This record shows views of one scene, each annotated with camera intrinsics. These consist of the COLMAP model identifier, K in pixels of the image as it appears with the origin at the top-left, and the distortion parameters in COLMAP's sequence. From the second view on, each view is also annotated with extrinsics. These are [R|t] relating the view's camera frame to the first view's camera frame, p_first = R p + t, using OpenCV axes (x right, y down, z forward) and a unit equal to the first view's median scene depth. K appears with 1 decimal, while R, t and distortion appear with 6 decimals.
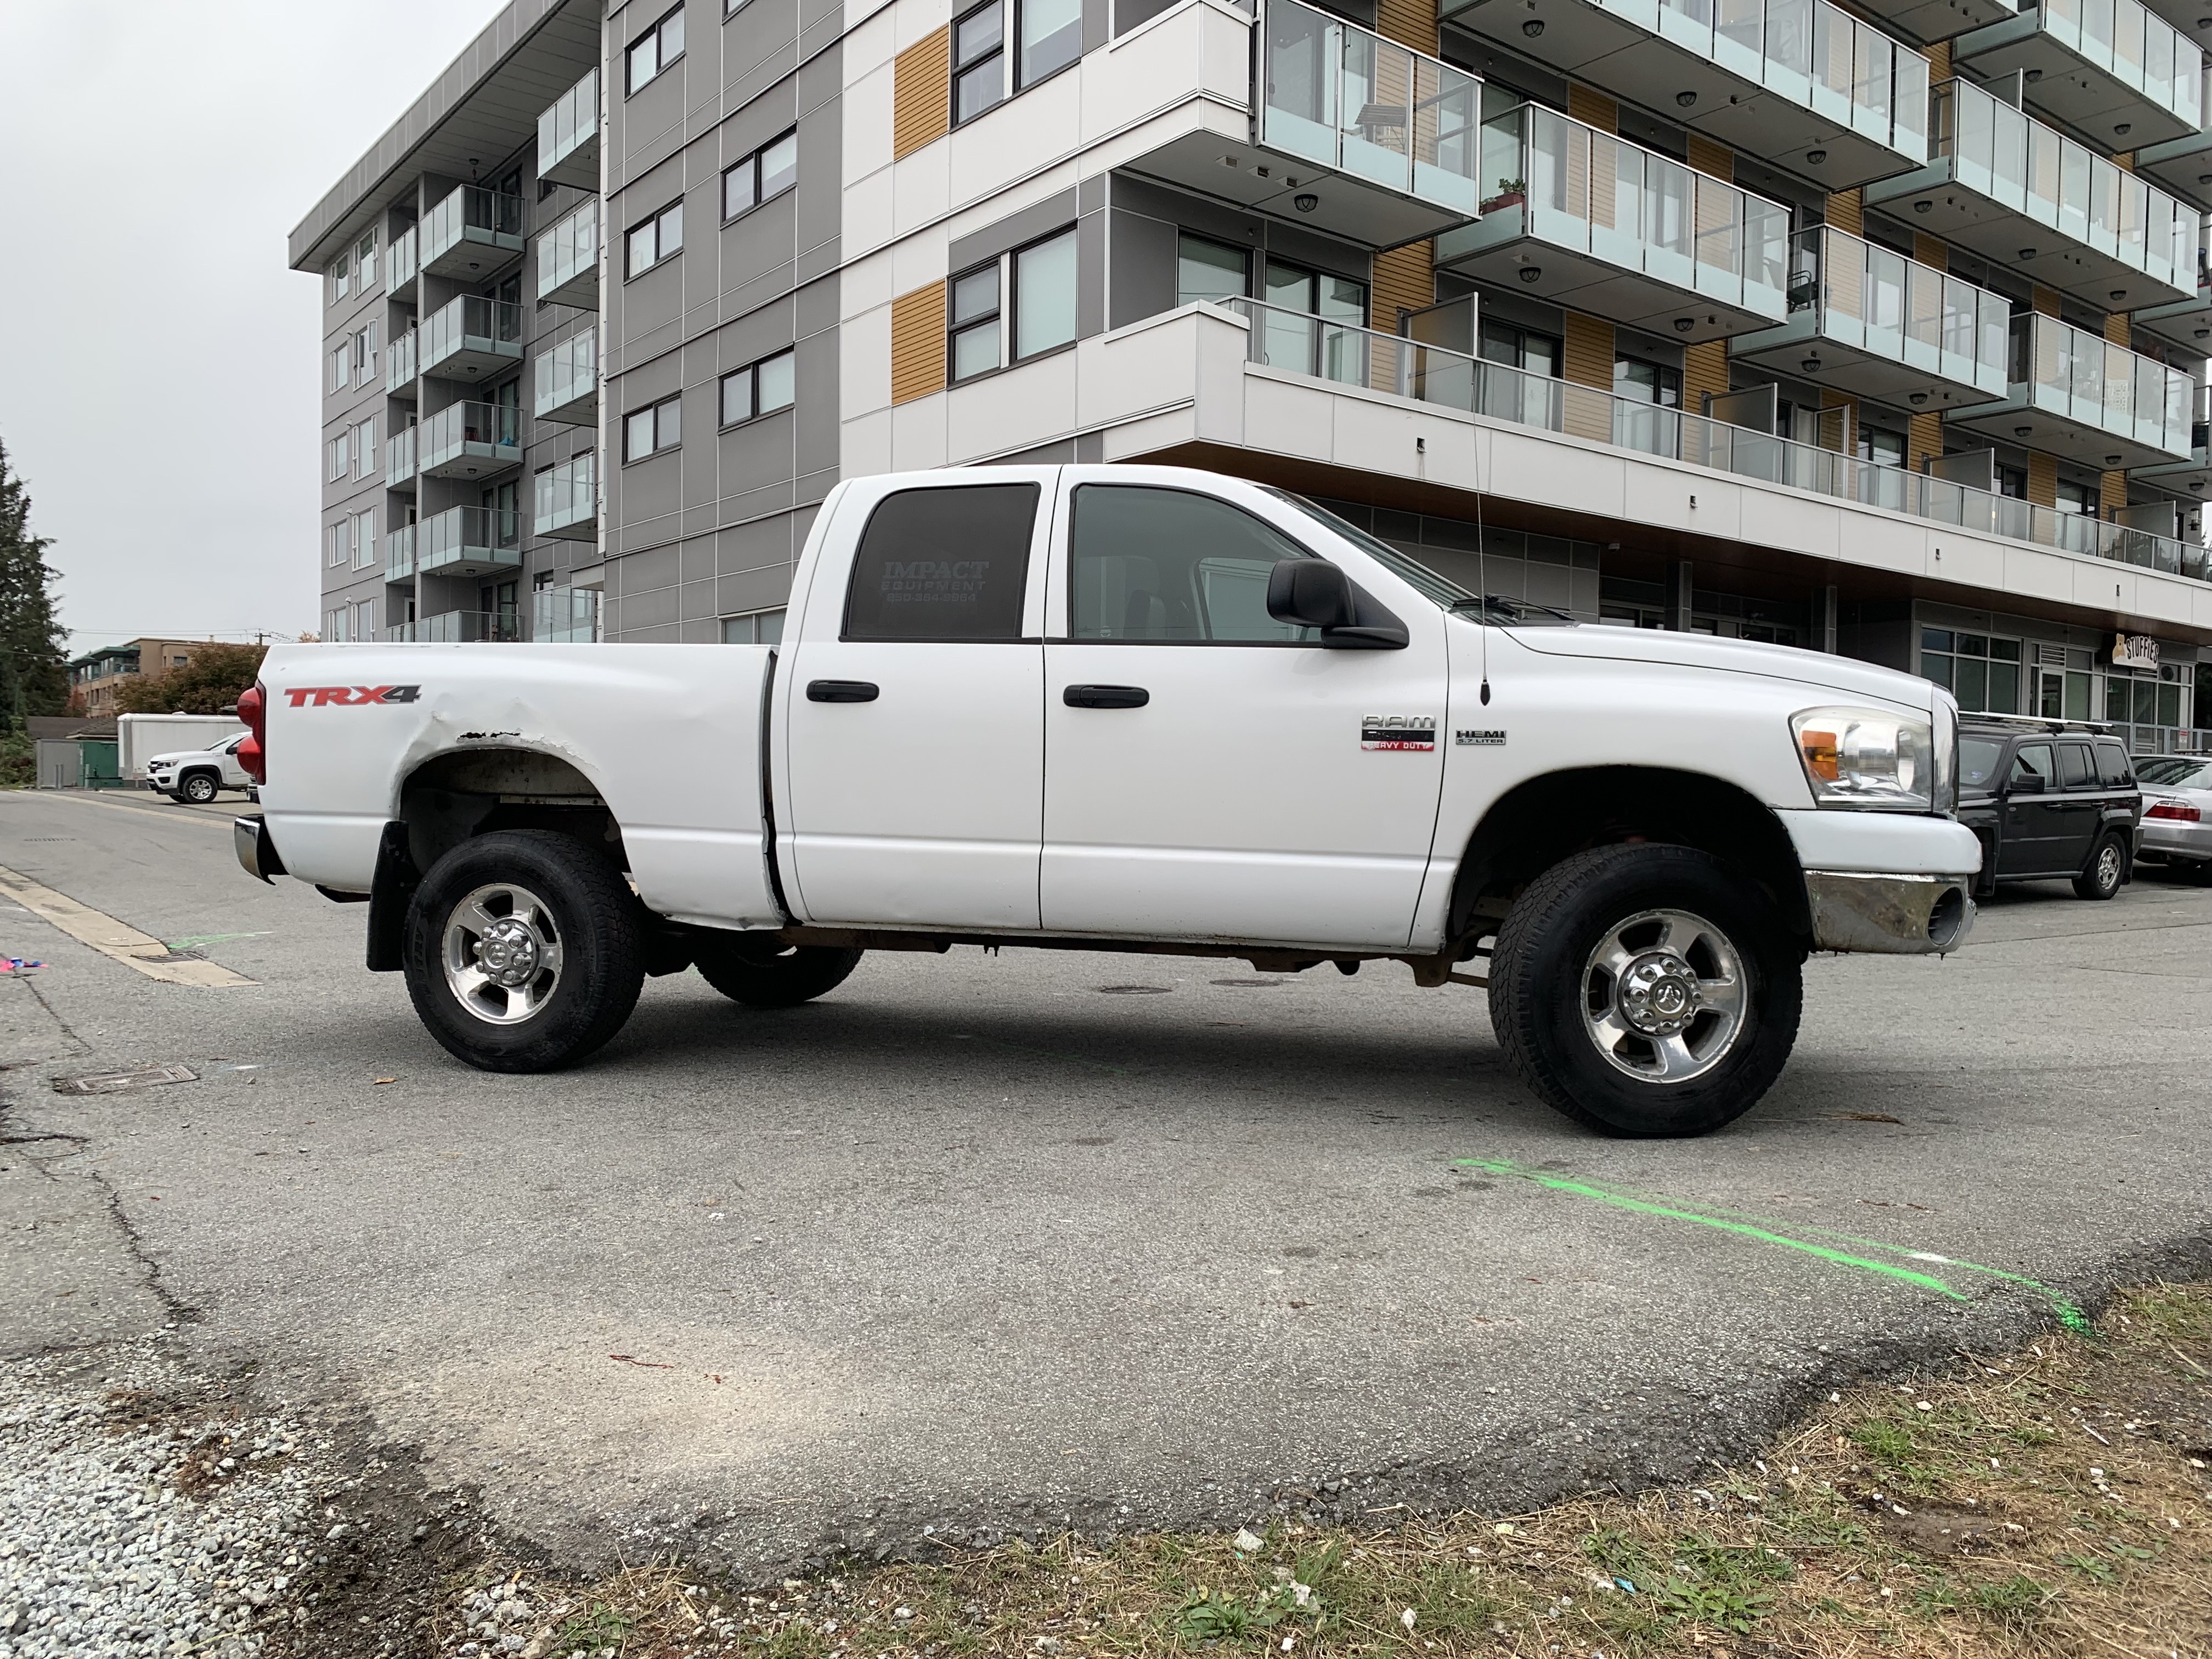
lens RADIAL K [[1675.3, 0, 1112.1], [0, 1675.3, 829.6], [0, 0, 1]] dist [0.023804, -0.007945]
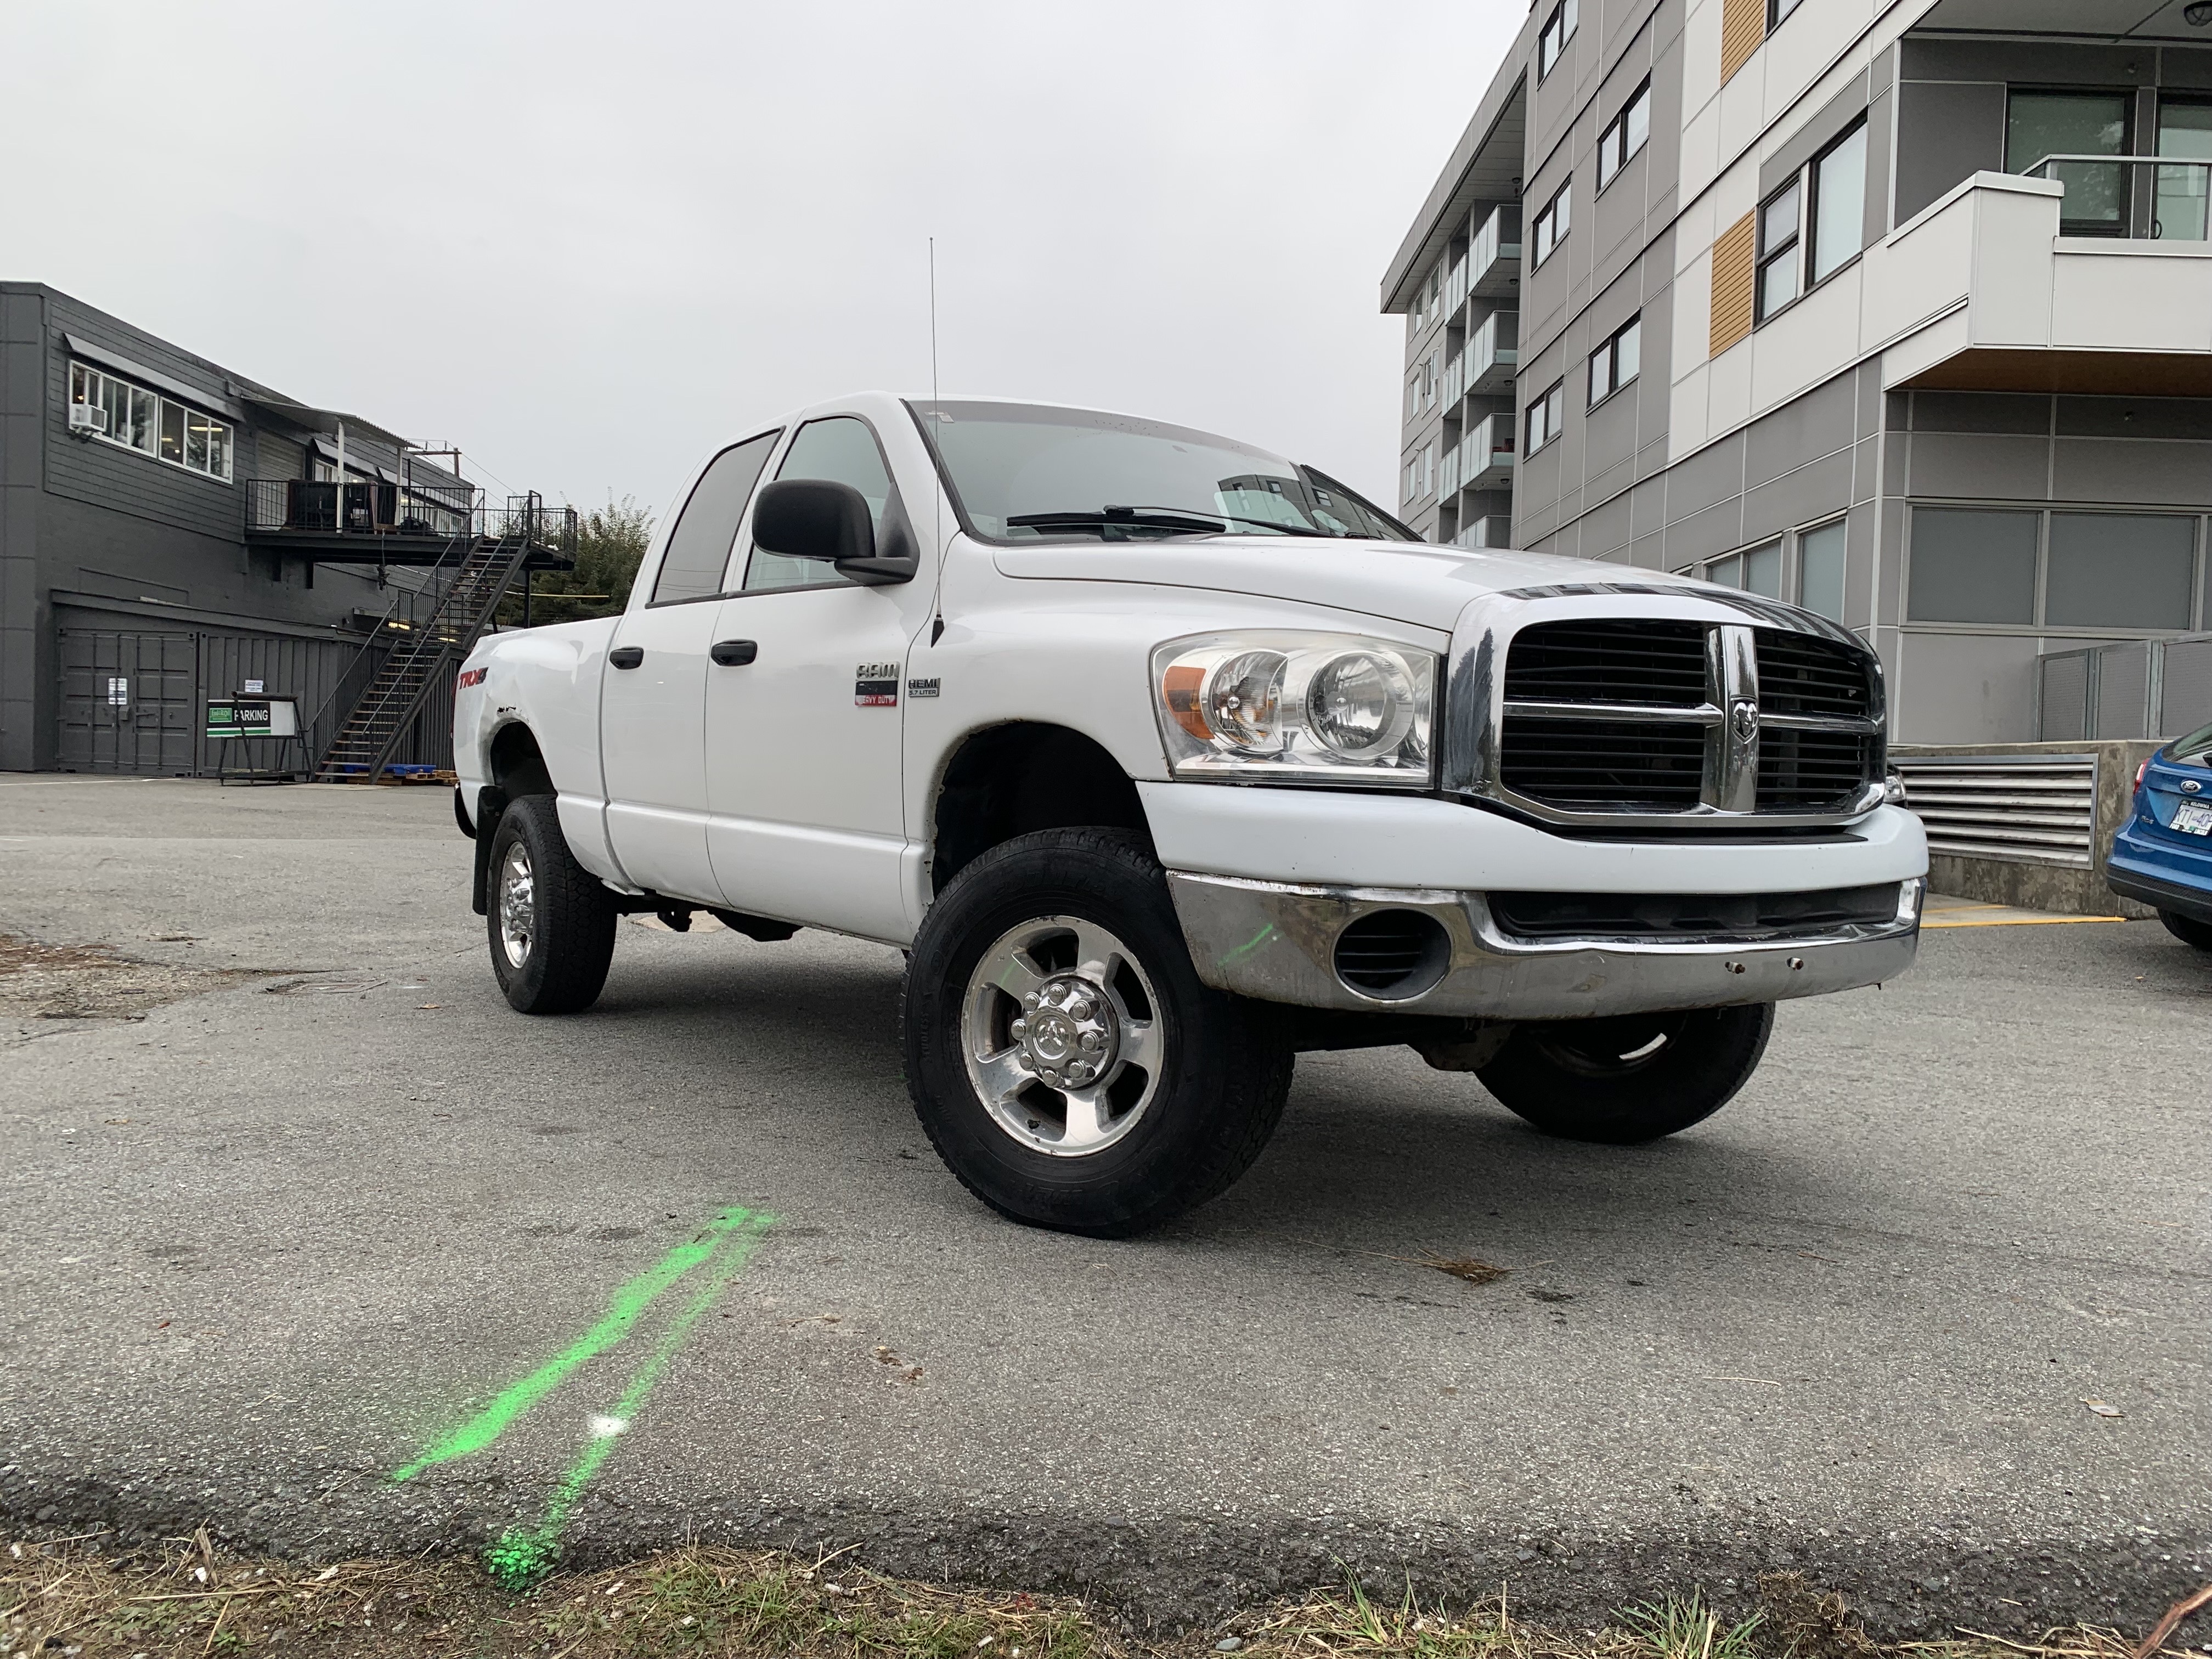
lens RADIAL K [[1675.3, 0, 1122.0], [0, 1675.3, 828.0], [0, 0, 1]] dist [0.023804, -0.007945]
pose [[0.798630, 0.028479, -0.601148, 0.183452], [-0.029769, 0.999526, 0.007803, 0.000542], [0.601086, 0.011664, 0.799100, 0.101122]]
